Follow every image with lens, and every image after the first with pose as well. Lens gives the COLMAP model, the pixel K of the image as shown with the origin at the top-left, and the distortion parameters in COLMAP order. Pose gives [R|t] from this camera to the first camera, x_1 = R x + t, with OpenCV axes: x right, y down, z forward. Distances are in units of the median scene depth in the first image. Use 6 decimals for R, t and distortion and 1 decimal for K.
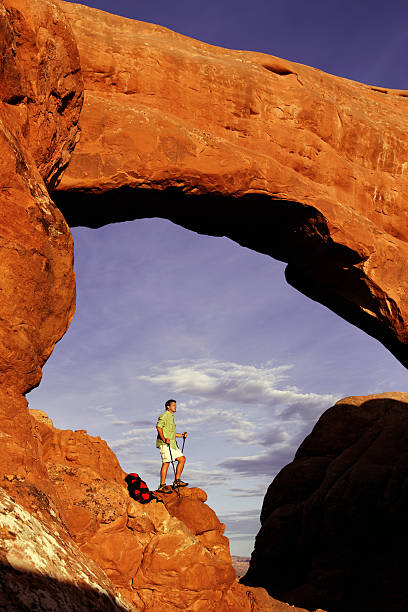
lens RADIAL K [[644.2, 0, 204.0], [0, 644.2, 306.0], [0, 0, 1]] dist [-0.025085, -0.013395]
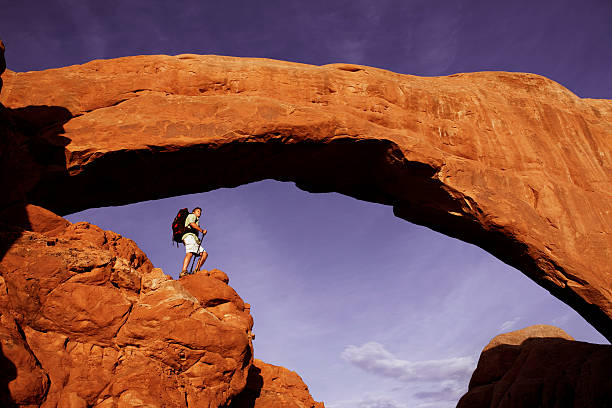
lens RADIAL K [[424.0, 0, 306.0], [0, 424.0, 204.0], [0, 0, 1]] dist [-0.099027, 0.077191]
pose [[0.964383, -0.210875, -0.159681, 0.120242], [0.161503, 0.947518, -0.275912, 0.184754], [0.209483, 0.240296, 0.947826, 0.175173]]
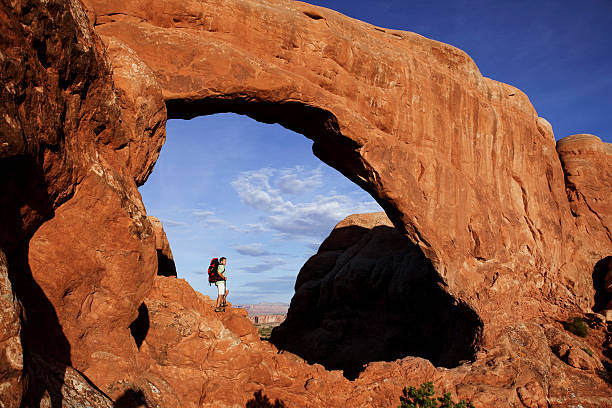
lens RADIAL K [[424.0, 0, 306.0], [0, 424.0, 204.0], [0, 0, 1]] dist [-0.099027, 0.077191]
pose [[0.994704, 0.032857, 0.097385, 0.018840], [-0.046261, 0.989246, 0.138754, -0.072445], [-0.091778, -0.142524, 0.985527, -0.033828]]
